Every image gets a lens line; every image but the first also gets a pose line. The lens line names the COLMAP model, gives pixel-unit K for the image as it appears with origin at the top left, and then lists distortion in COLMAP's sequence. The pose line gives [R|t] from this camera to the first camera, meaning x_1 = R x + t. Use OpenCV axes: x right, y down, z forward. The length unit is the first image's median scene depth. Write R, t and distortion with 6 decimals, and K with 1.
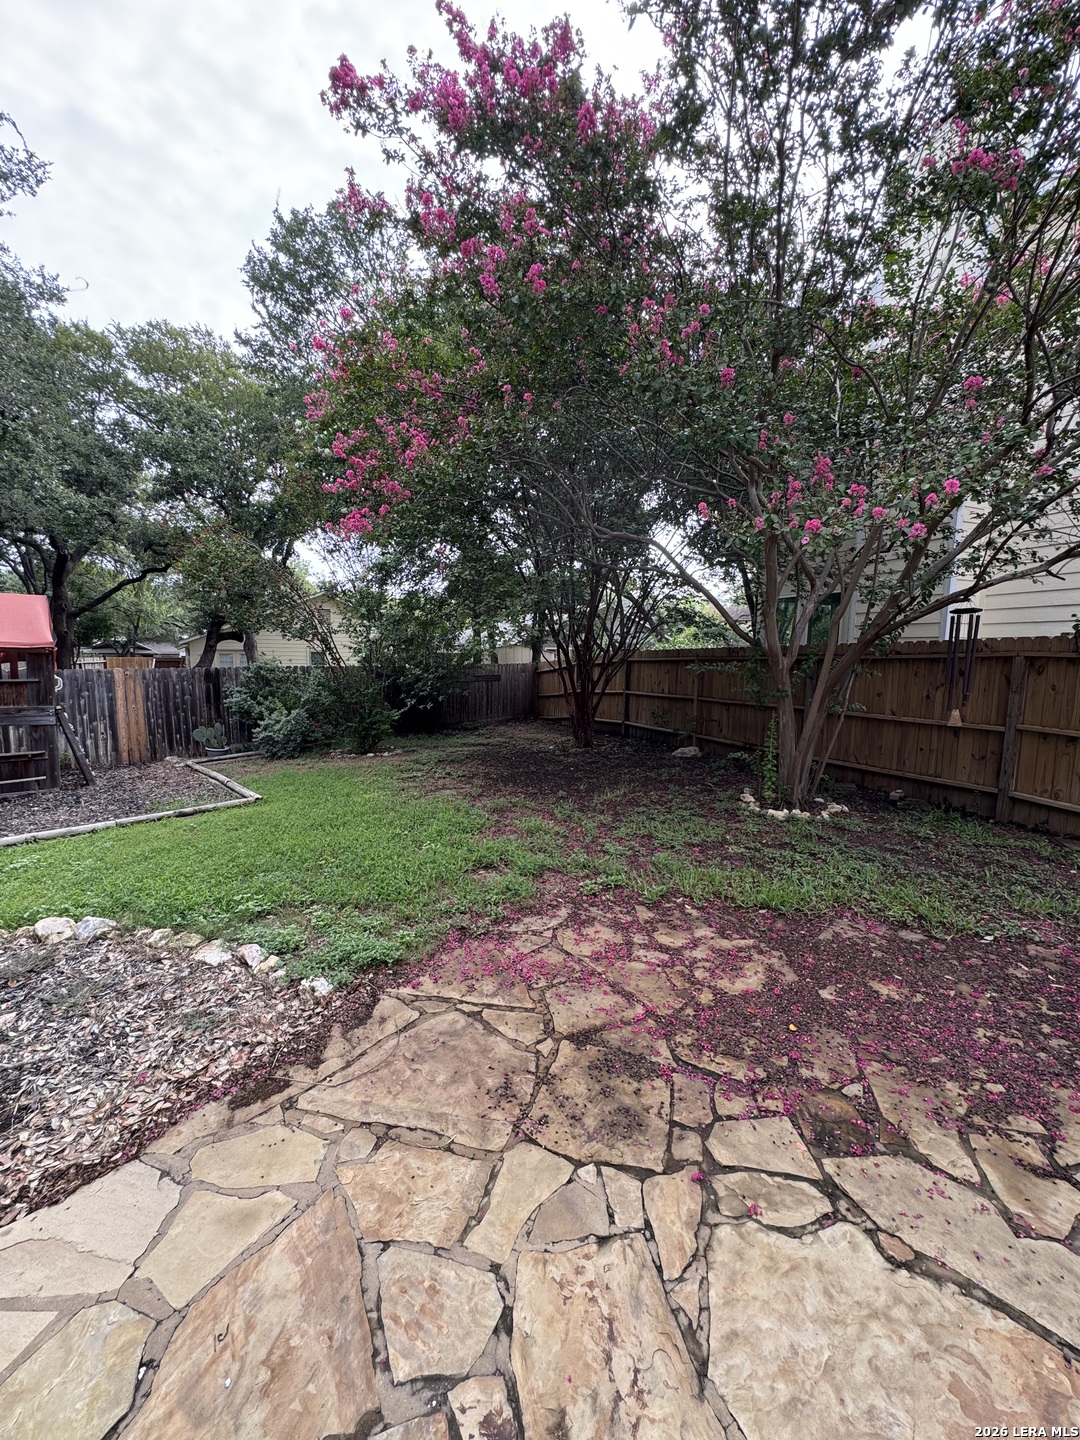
lens RADIAL K [[577.5, 0, 542.2], [0, 577.5, 722.5], [0, 0, 1]] dist [-0.004318, 0.000948]
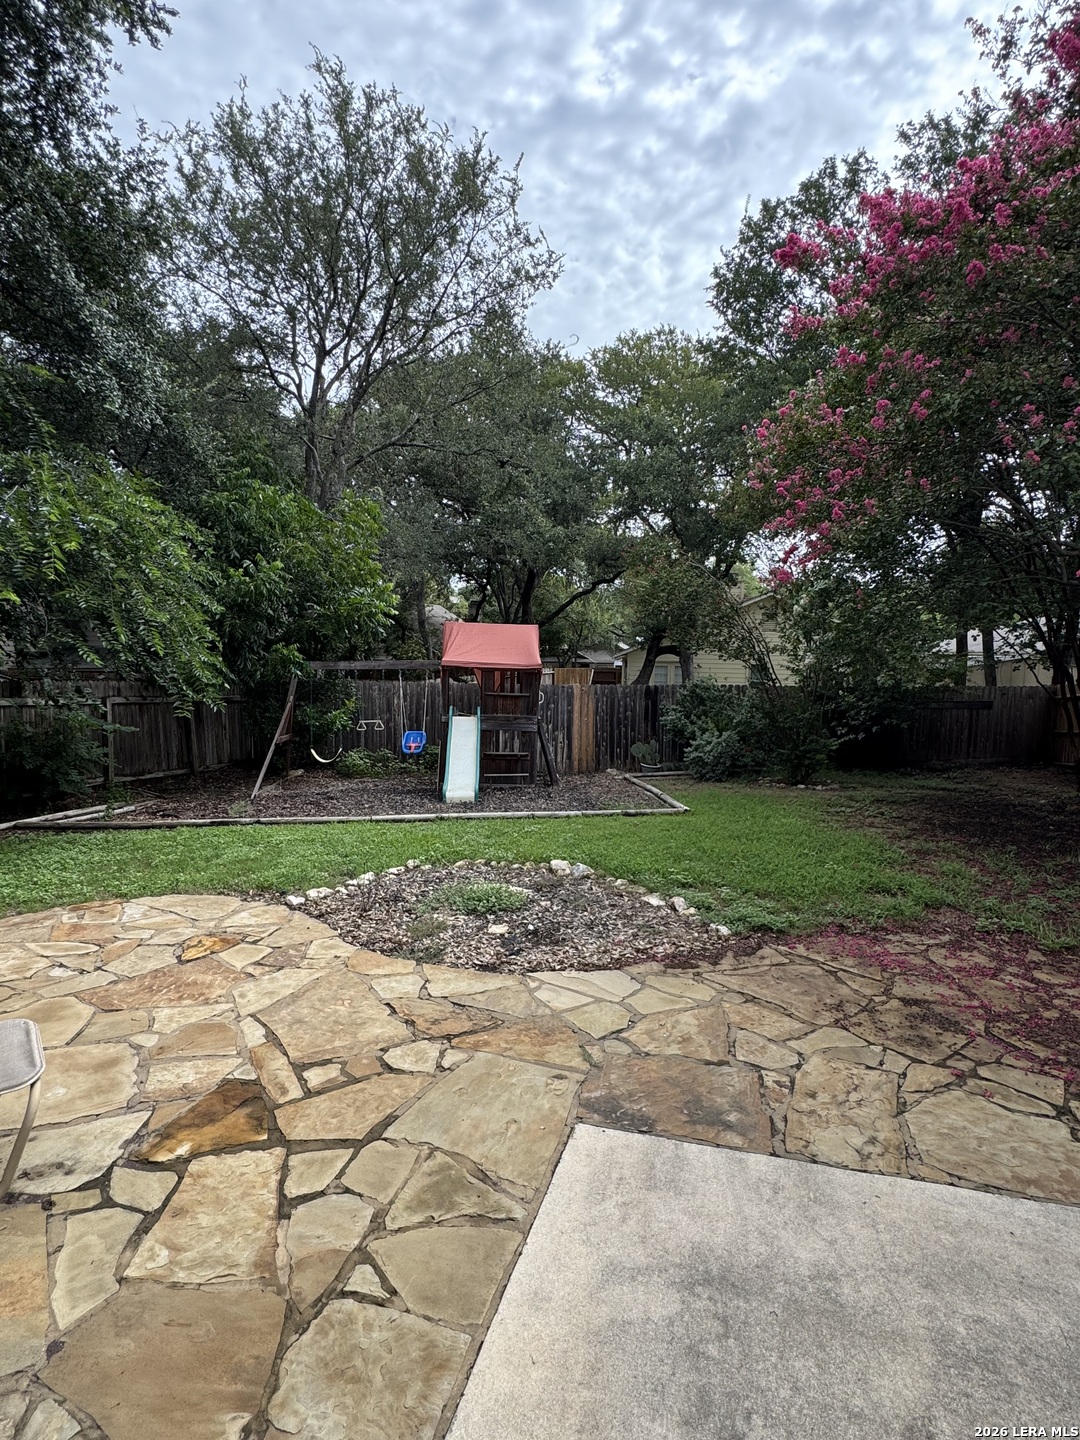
lens RADIAL K [[772.0, 0, 541.4], [0, 772.0, 722.9], [0, 0, 1]] dist [0.001377, -0.000816]
pose [[0.797654, 0.053570, -0.600731, 0.141217], [-0.077064, 0.996936, -0.013424, 0.006392], [0.598172, 0.057002, 0.799338, -0.306951]]
